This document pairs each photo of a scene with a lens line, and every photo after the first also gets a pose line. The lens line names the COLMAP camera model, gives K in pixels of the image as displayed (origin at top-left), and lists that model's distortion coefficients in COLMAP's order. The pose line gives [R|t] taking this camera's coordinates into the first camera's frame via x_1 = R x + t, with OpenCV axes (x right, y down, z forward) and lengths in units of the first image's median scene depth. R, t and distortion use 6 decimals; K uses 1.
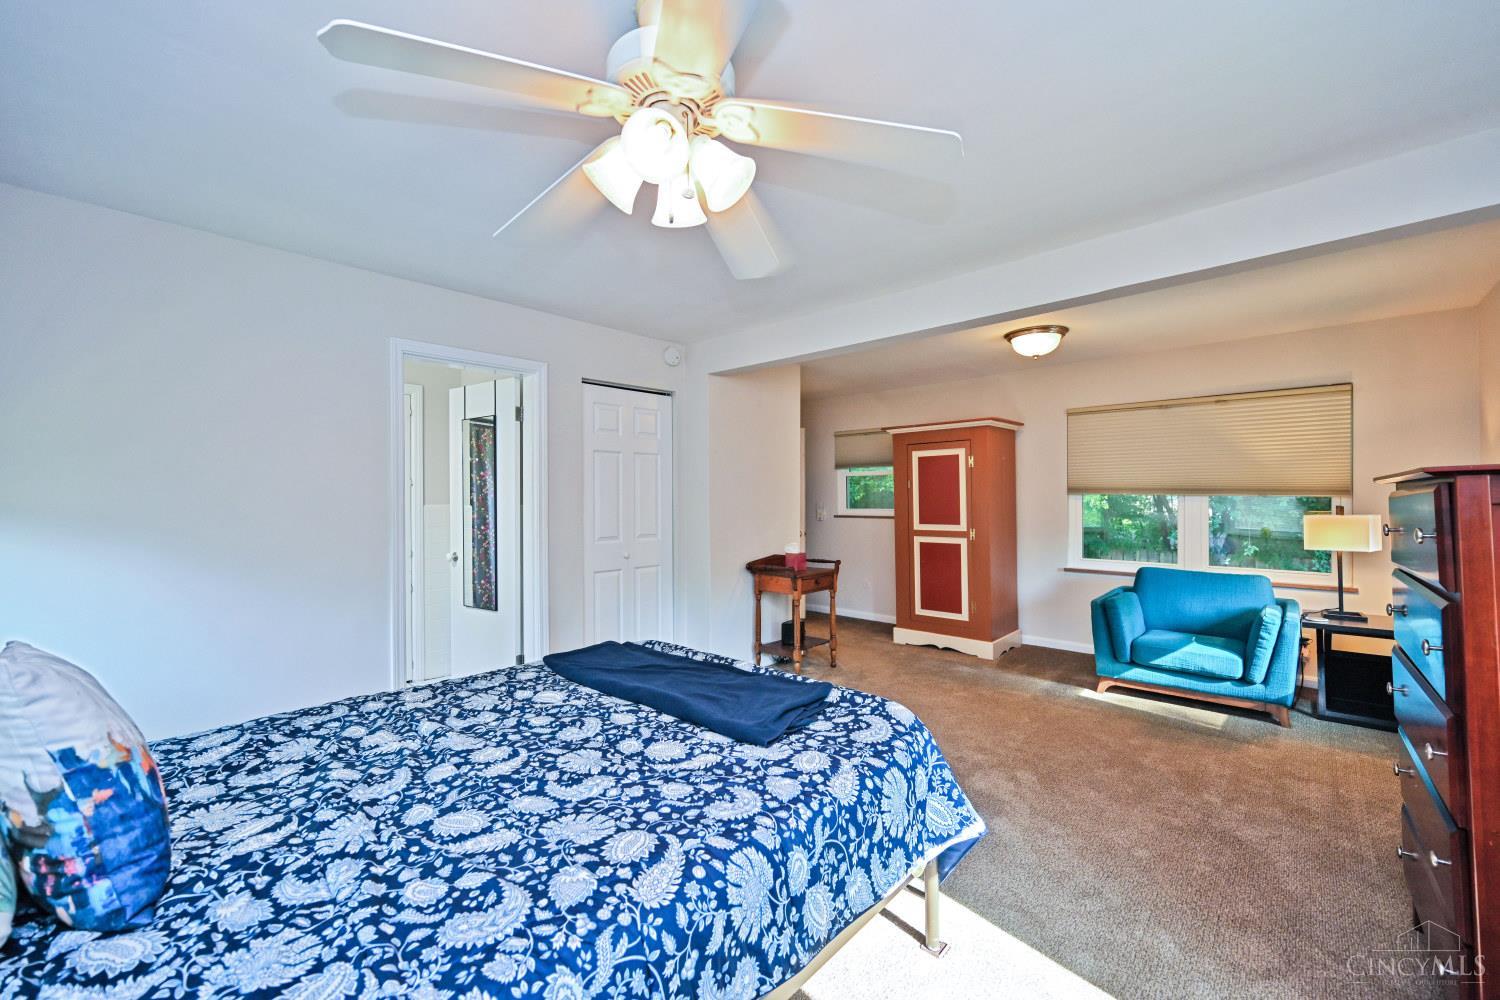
lens RADIAL K [[589.3, 0, 743.3], [0, 589.3, 486.3], [0, 0, 1]] dist [0.000702, -0.000033]
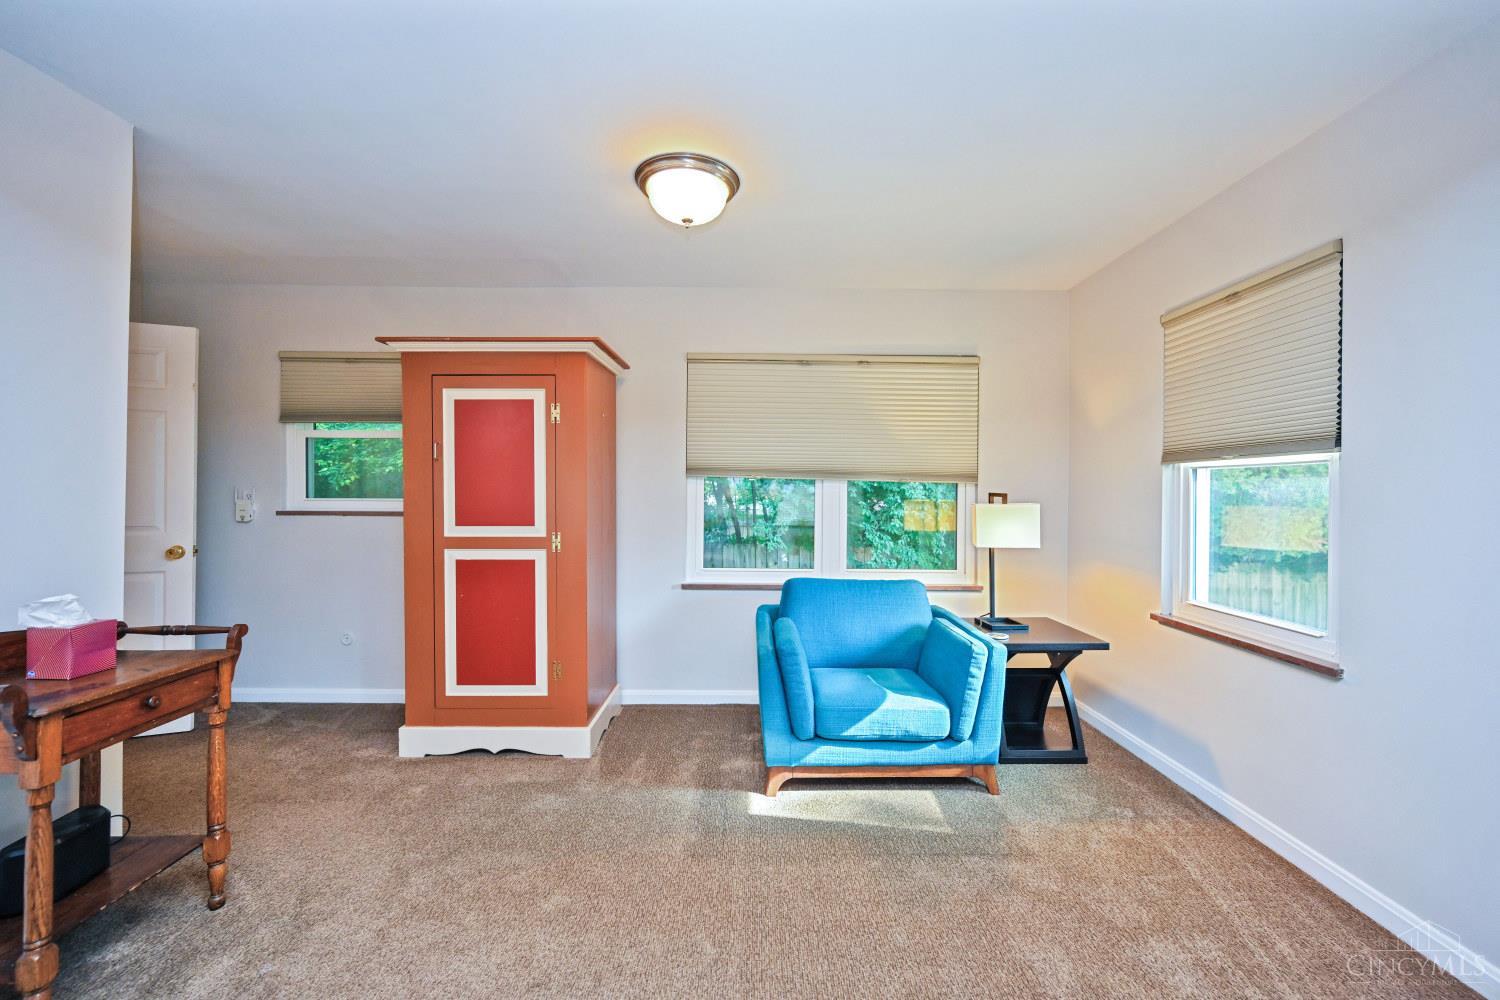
lens RADIAL K [[588.9, 0, 752.0], [0, 588.9, 499.5], [0, 0, 1]] dist [-0.002115, -0.000228]
pose [[0.717988, -0.000947, 0.696055, 0.133107], [-0.023886, 0.999377, 0.025999, 0.021798], [-0.695646, -0.035293, 0.717517, 0.475820]]
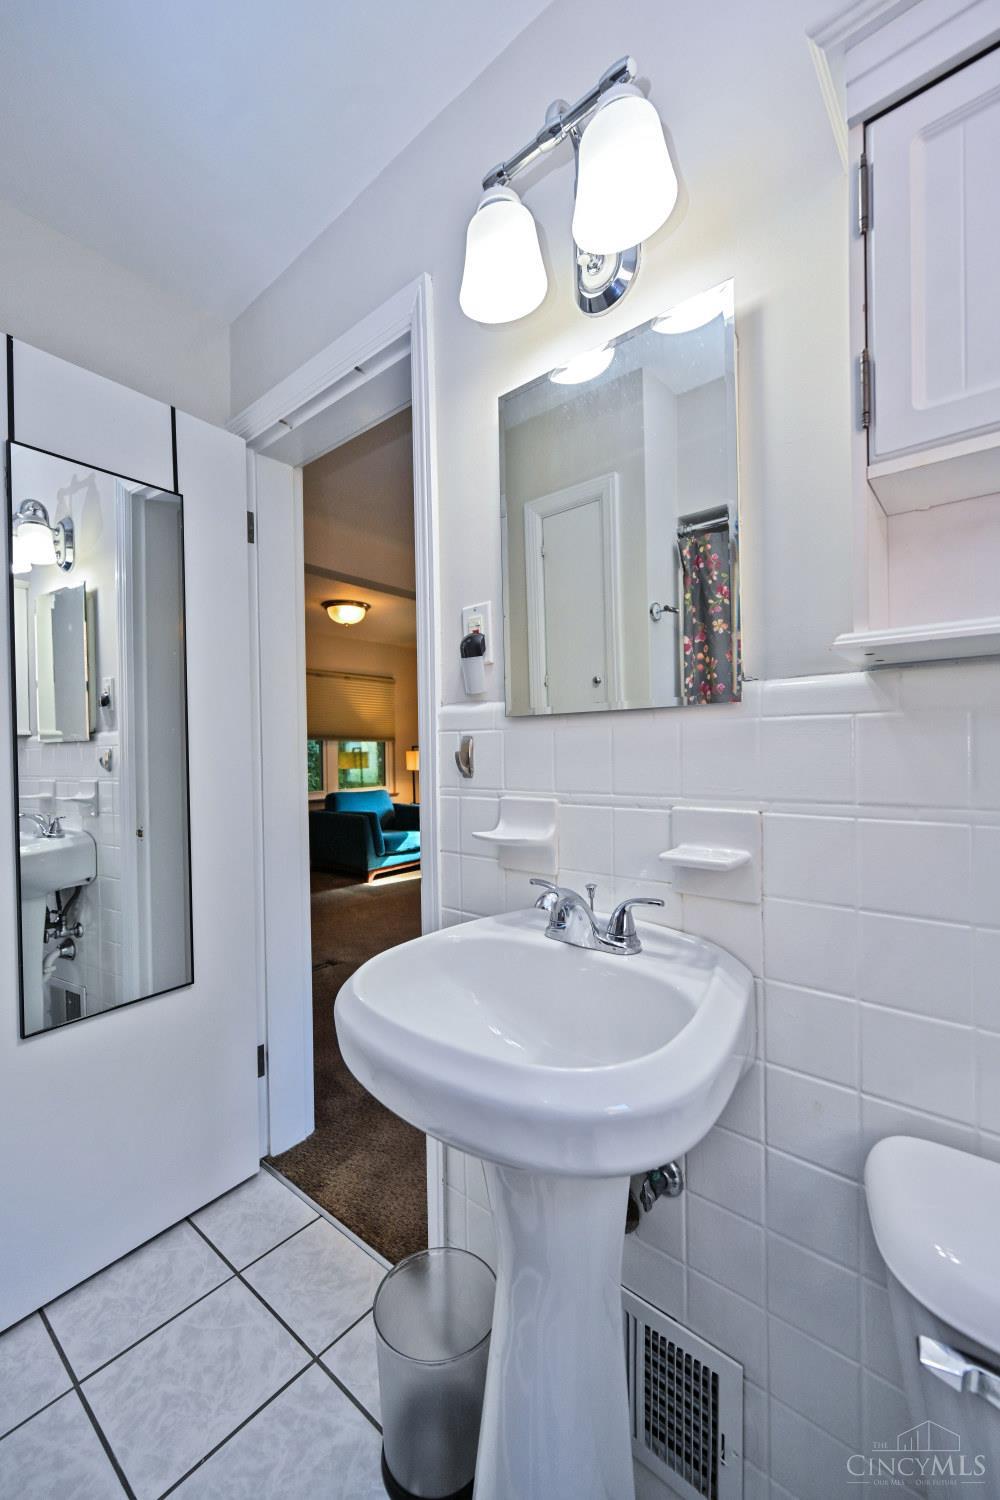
lens RADIAL K [[588.9, 0, 500.0], [0, 588.9, 750.0], [0, 0, 1]] dist [-0.002115, -0.000228]
pose [[-0.077750, 0.000932, 0.996972, -0.629038], [-0.005015, 0.999987, -0.001326, 0.035426], [-0.996960, -0.005103, -0.077744, 0.659883]]
